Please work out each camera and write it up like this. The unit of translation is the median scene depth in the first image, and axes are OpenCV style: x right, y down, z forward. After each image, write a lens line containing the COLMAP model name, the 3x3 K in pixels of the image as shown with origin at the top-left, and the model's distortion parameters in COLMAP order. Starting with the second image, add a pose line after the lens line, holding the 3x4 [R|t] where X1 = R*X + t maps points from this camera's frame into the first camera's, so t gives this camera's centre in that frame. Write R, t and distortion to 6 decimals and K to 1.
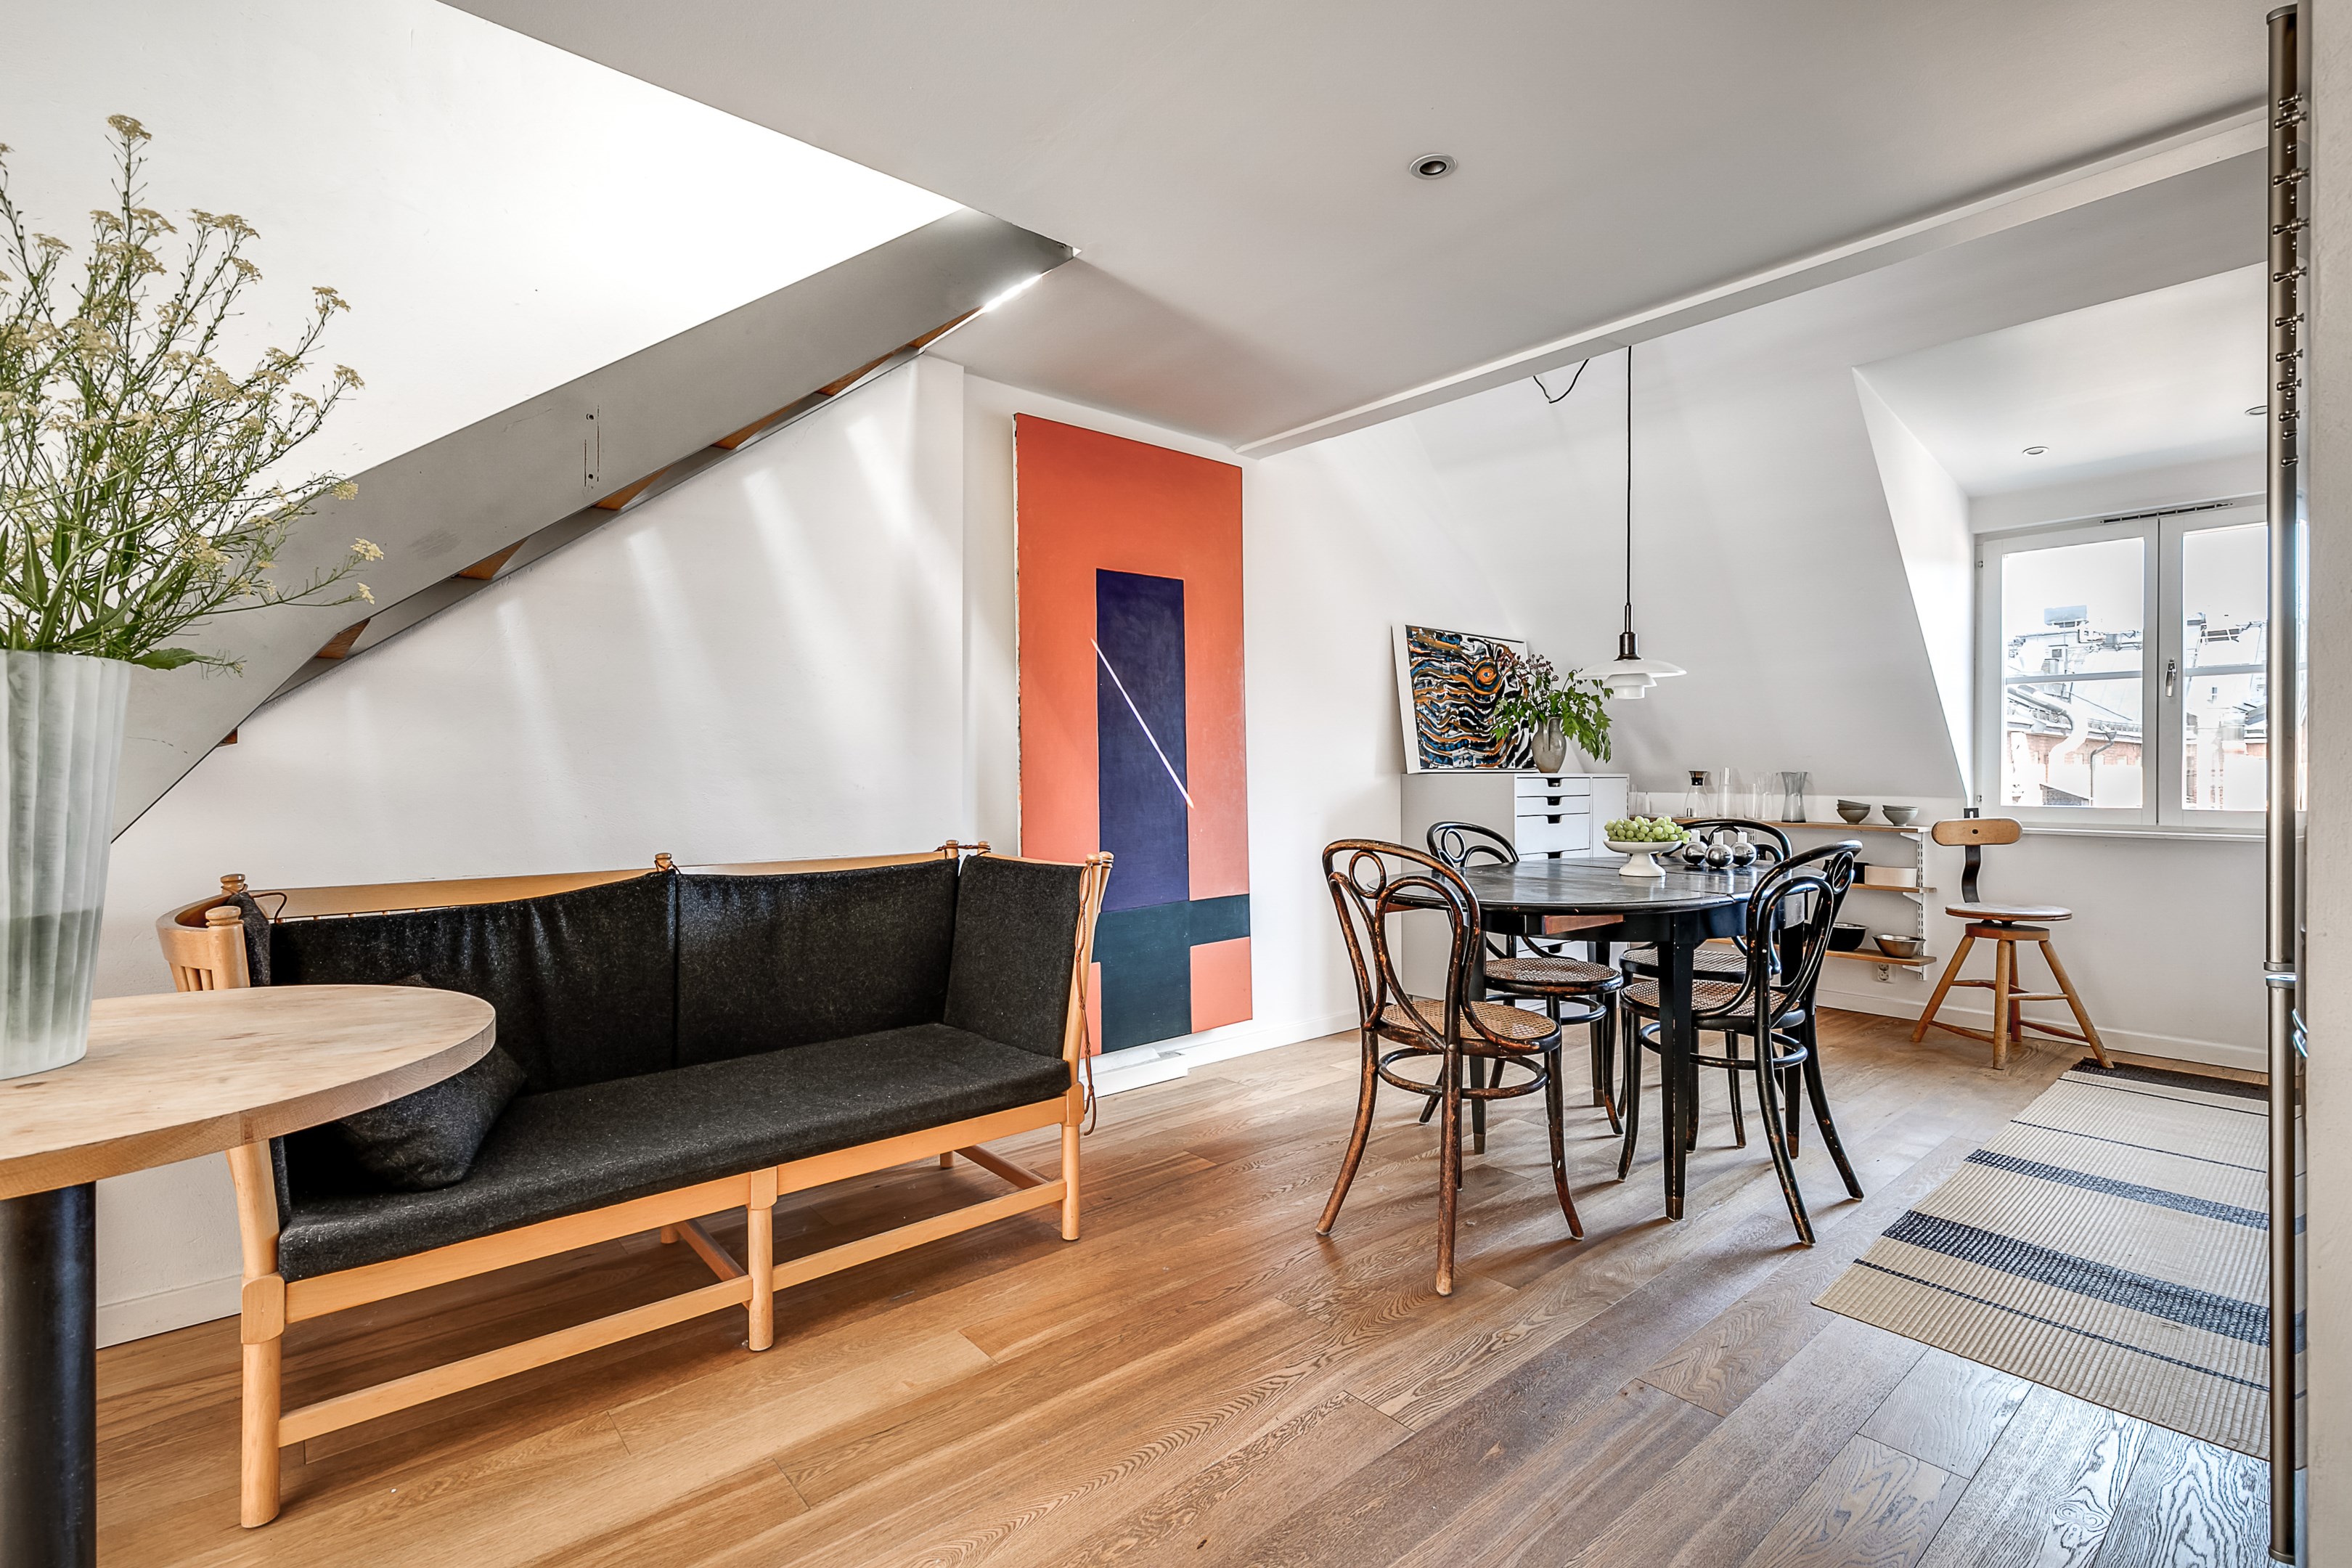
lens RADIAL K [[1057.1, 0, 1176.0], [0, 1057.1, 784.0], [0, 0, 1]] dist [0.004569, -0.000880]
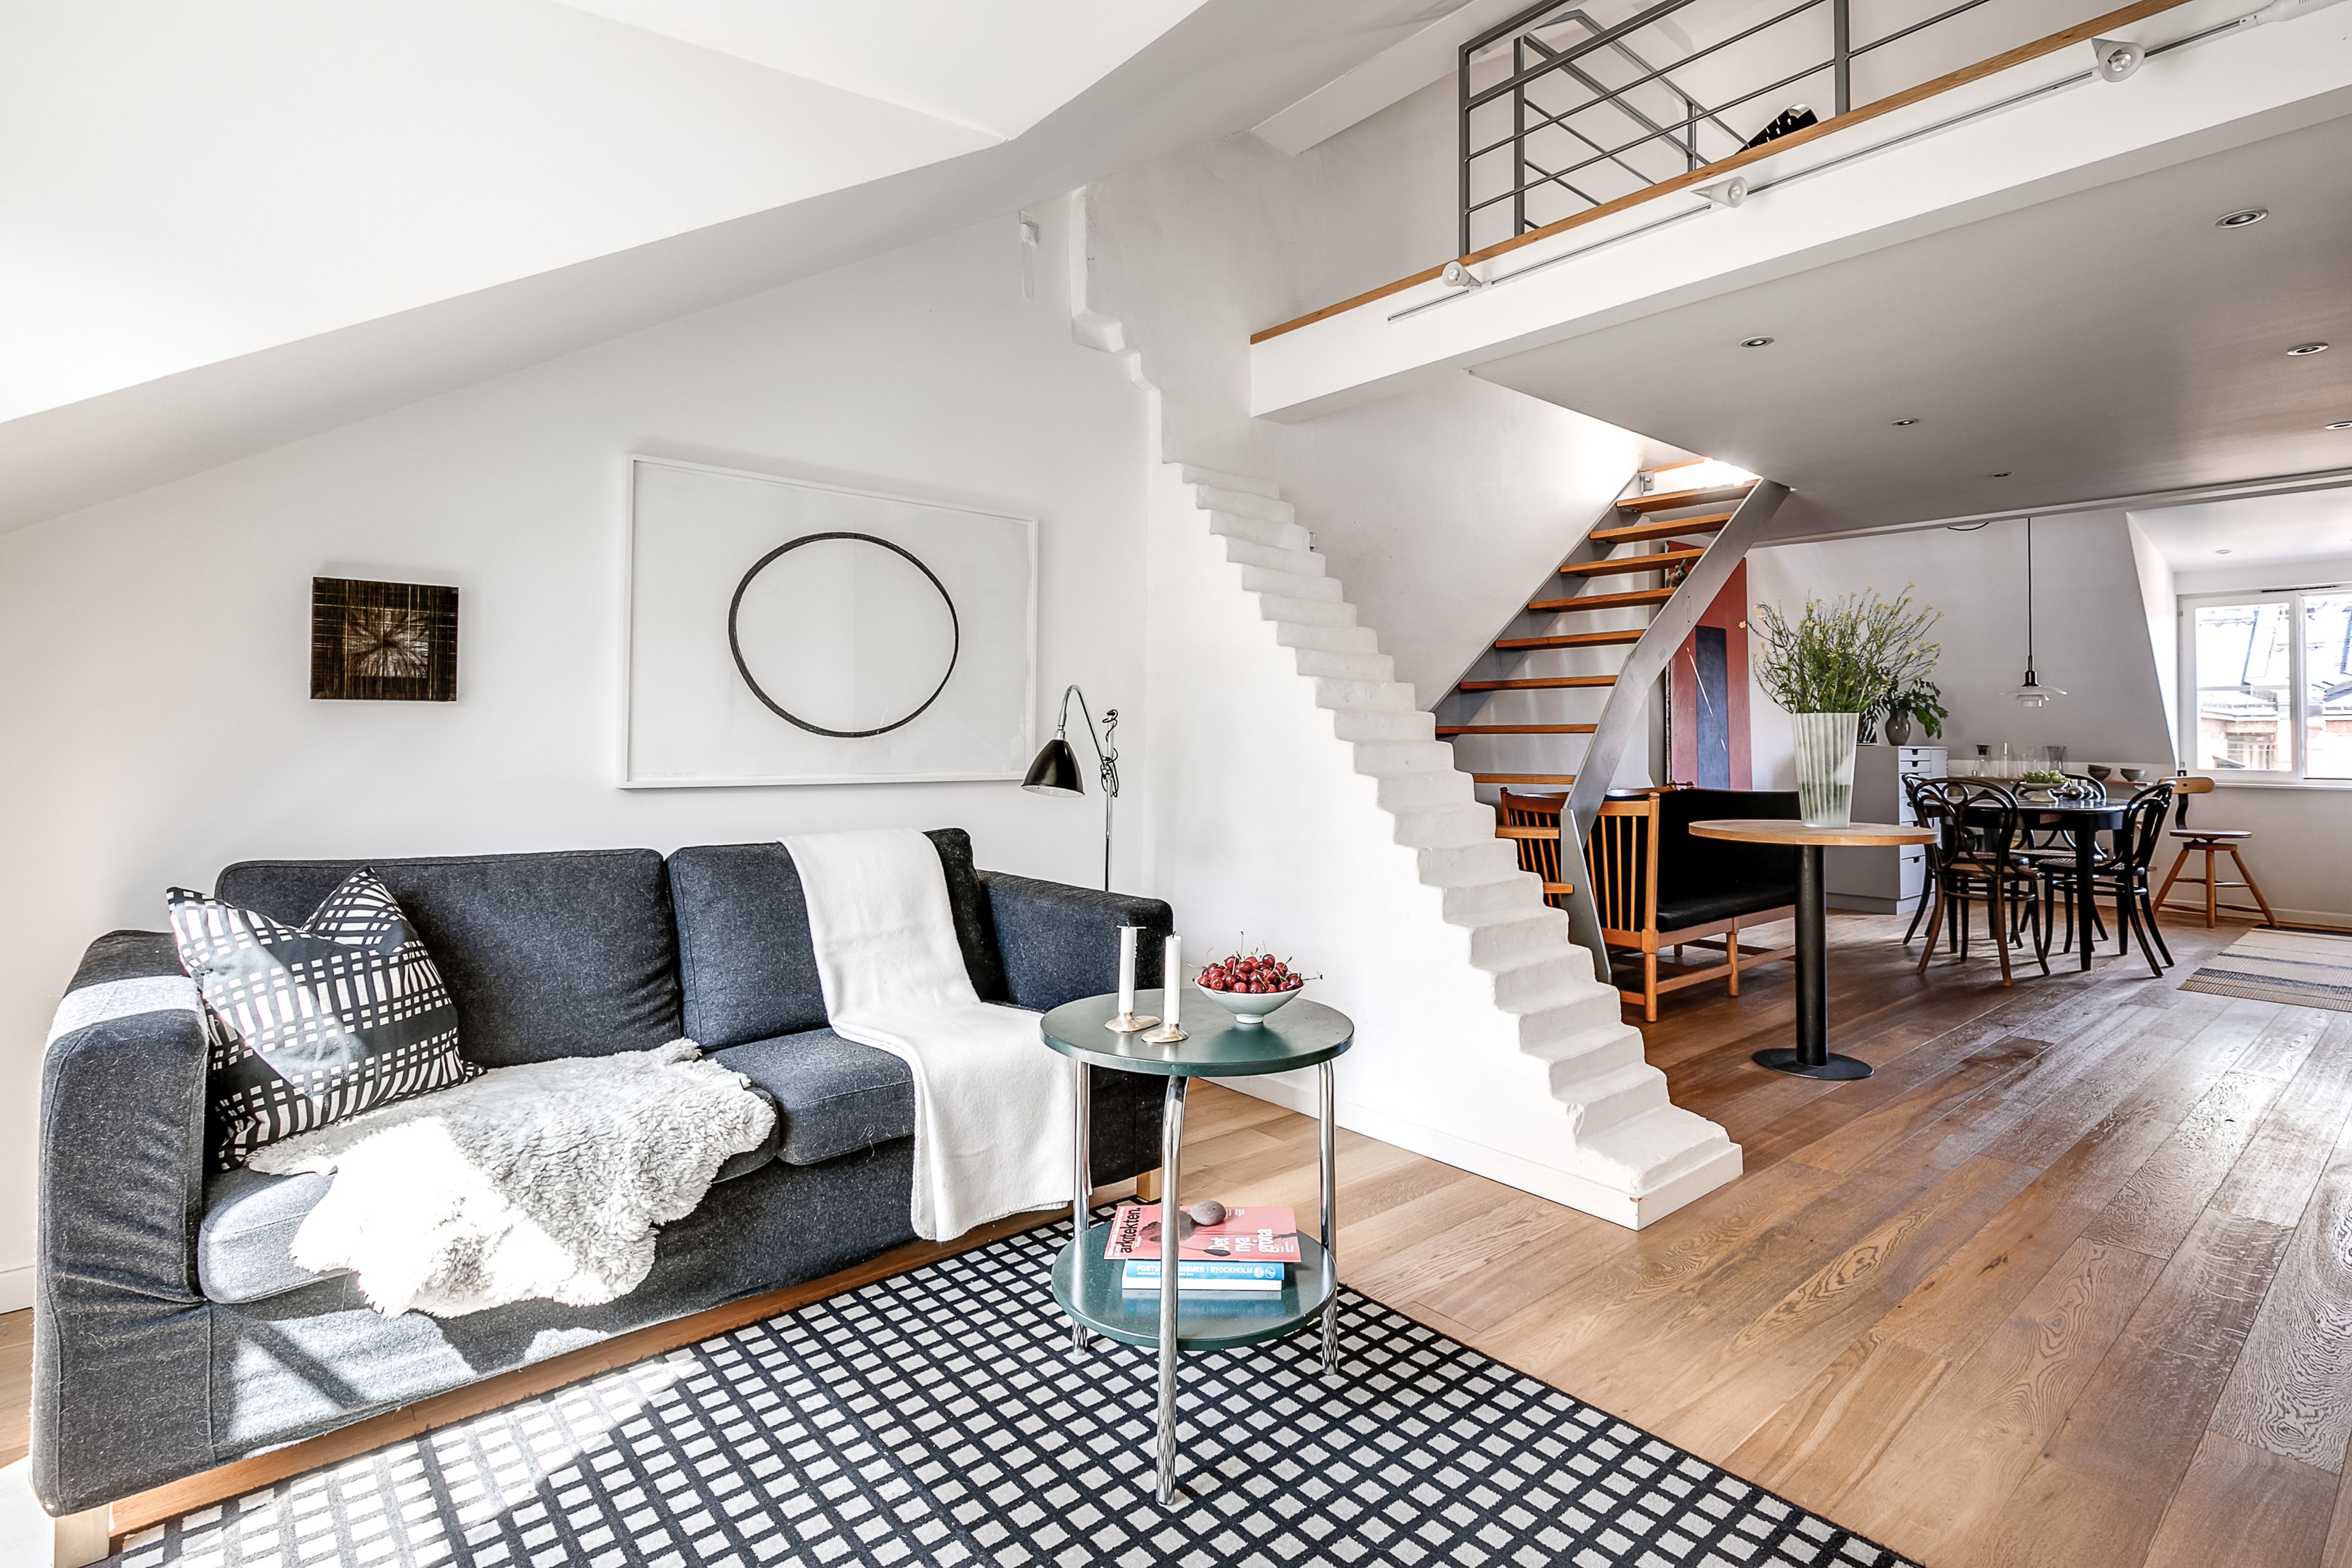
lens RADIAL K [[1140.6, 0, 1205.4], [0, 1140.6, 719.7], [0, 0, 1]] dist [0.002250, 0.000200]
pose [[0.999846, 0.007354, 0.015960, -1.344206], [-0.006900, 0.999575, -0.028320, 0.010717], [-0.016161, 0.028205, 0.999471, -1.249819]]
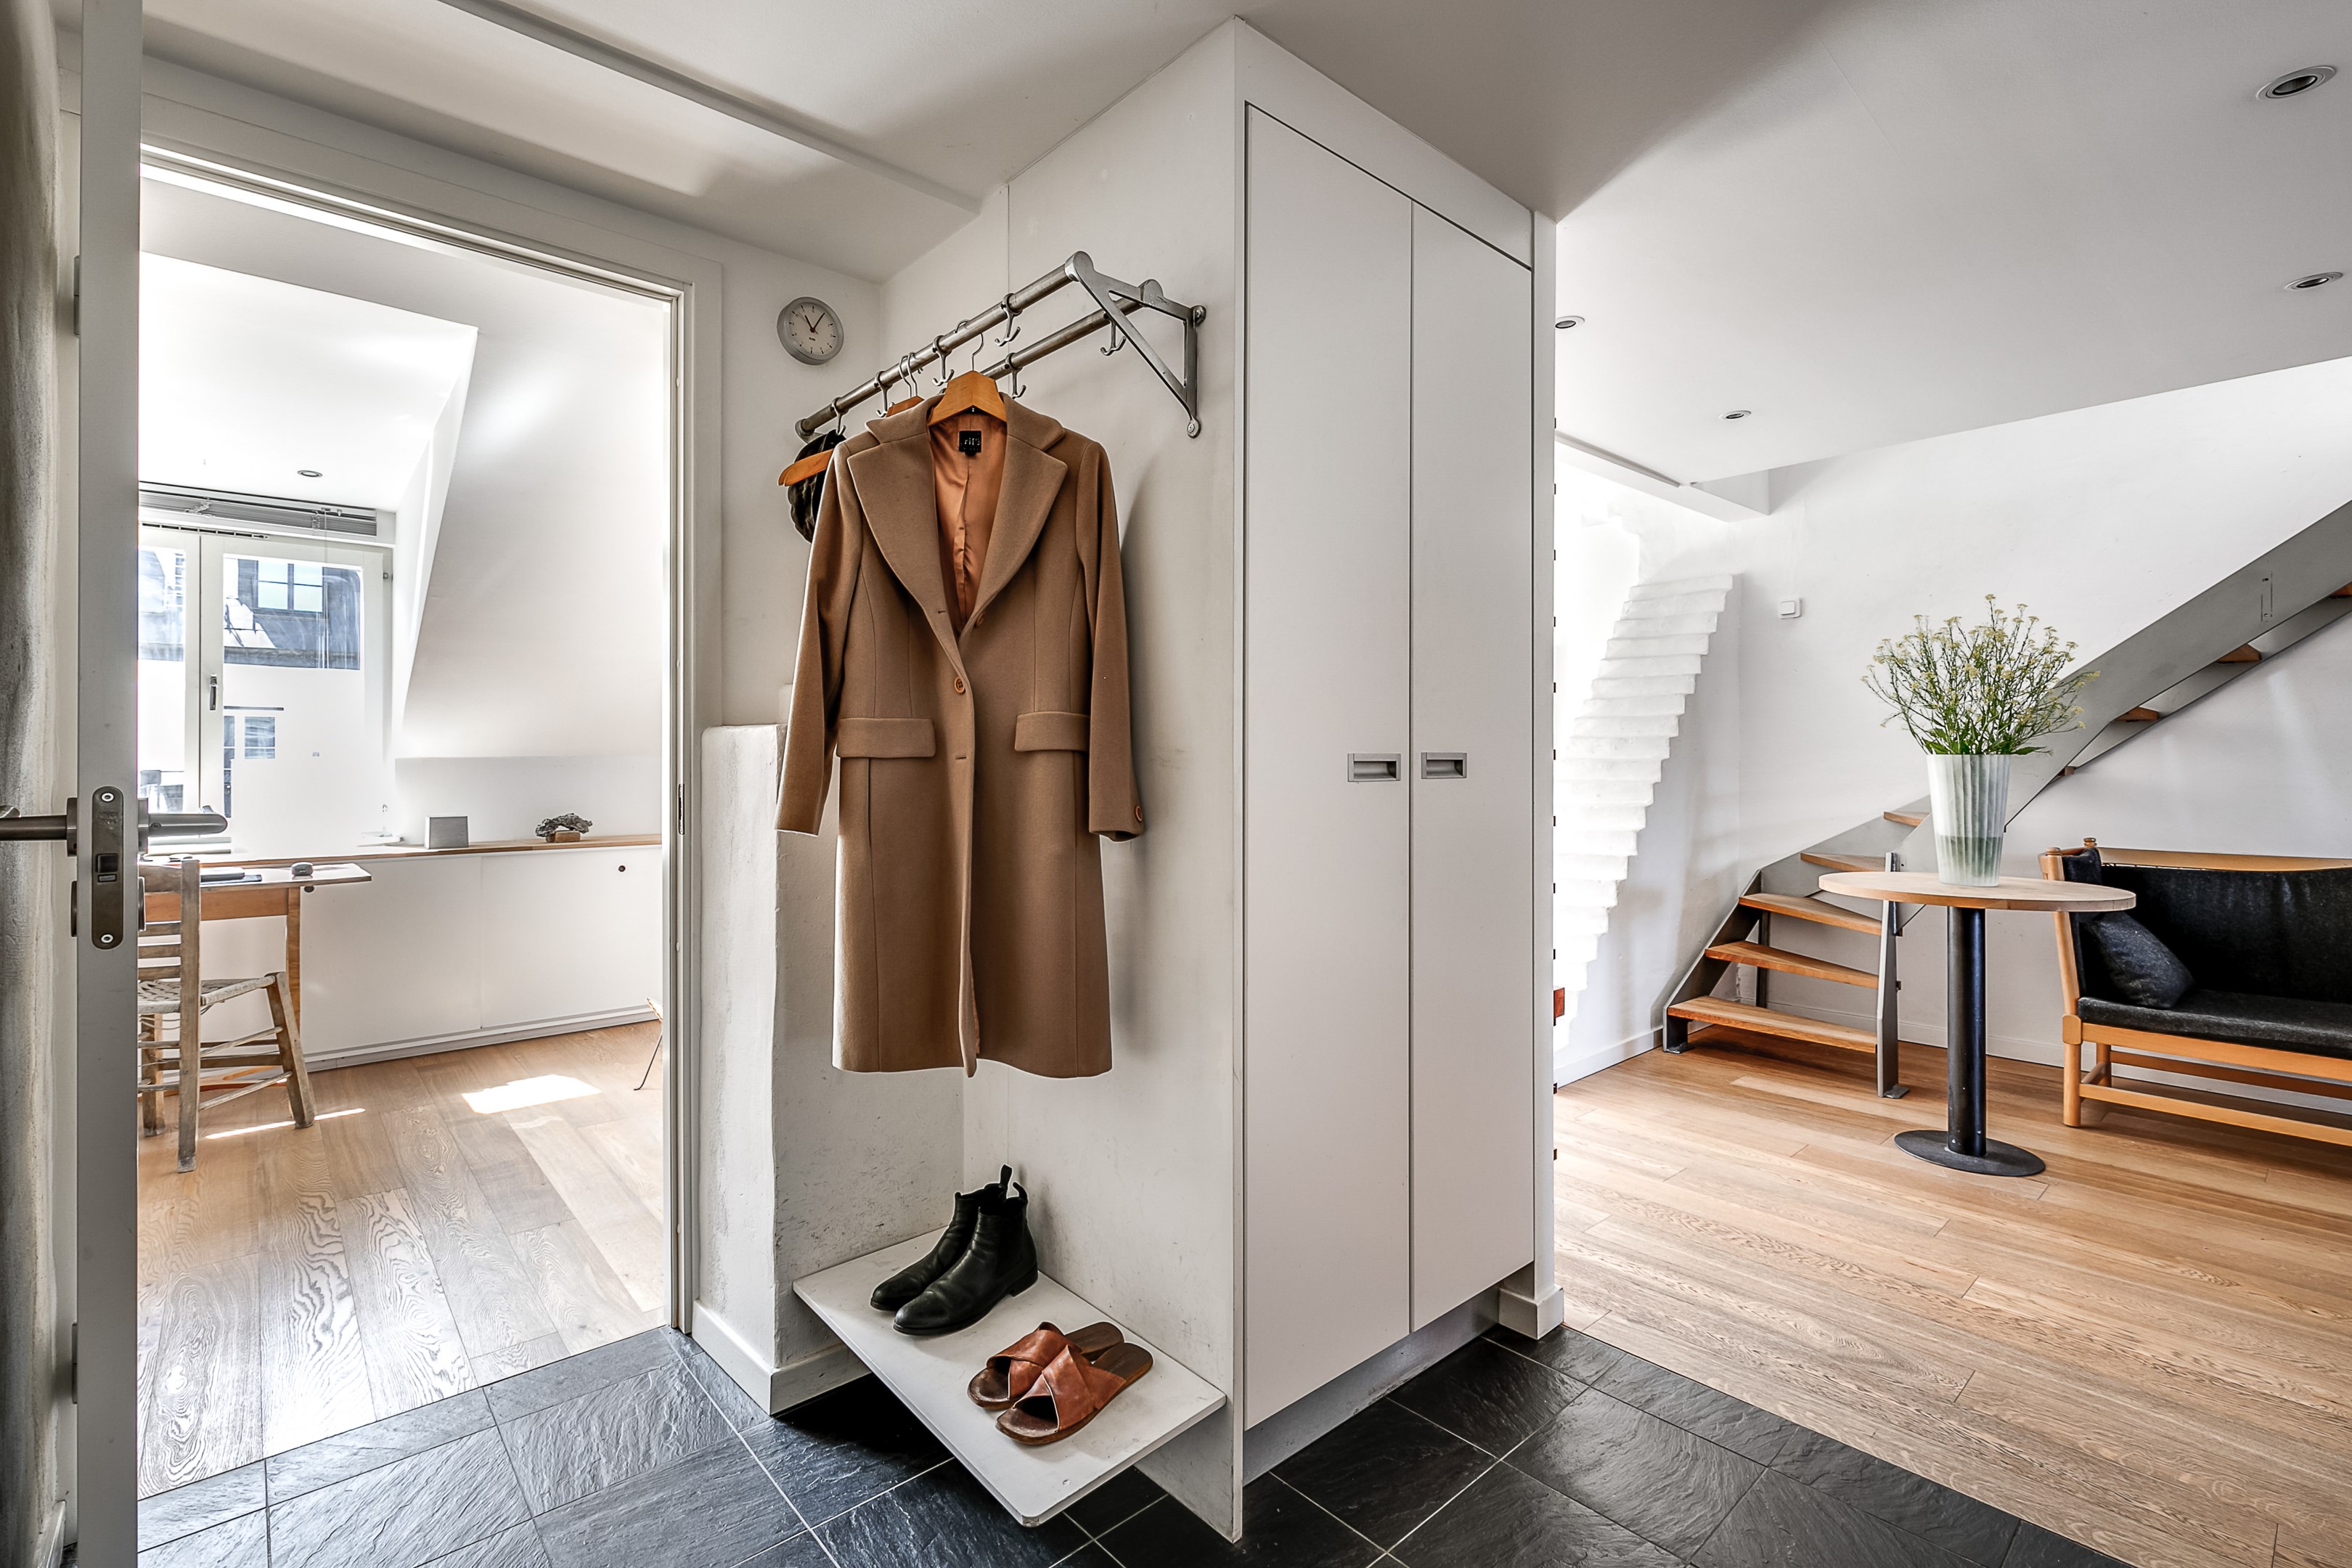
lens RADIAL K [[1067.5, 0, 1186.9], [0, 1067.5, 752.7], [0, 0, 1]] dist [-0.003256, 0.000140]
pose [[0.022884, -0.007738, -0.999708, 0.795944], [-0.007499, 0.999941, -0.007911, -0.034408], [0.999710, 0.007678, 0.022824, -0.543475]]
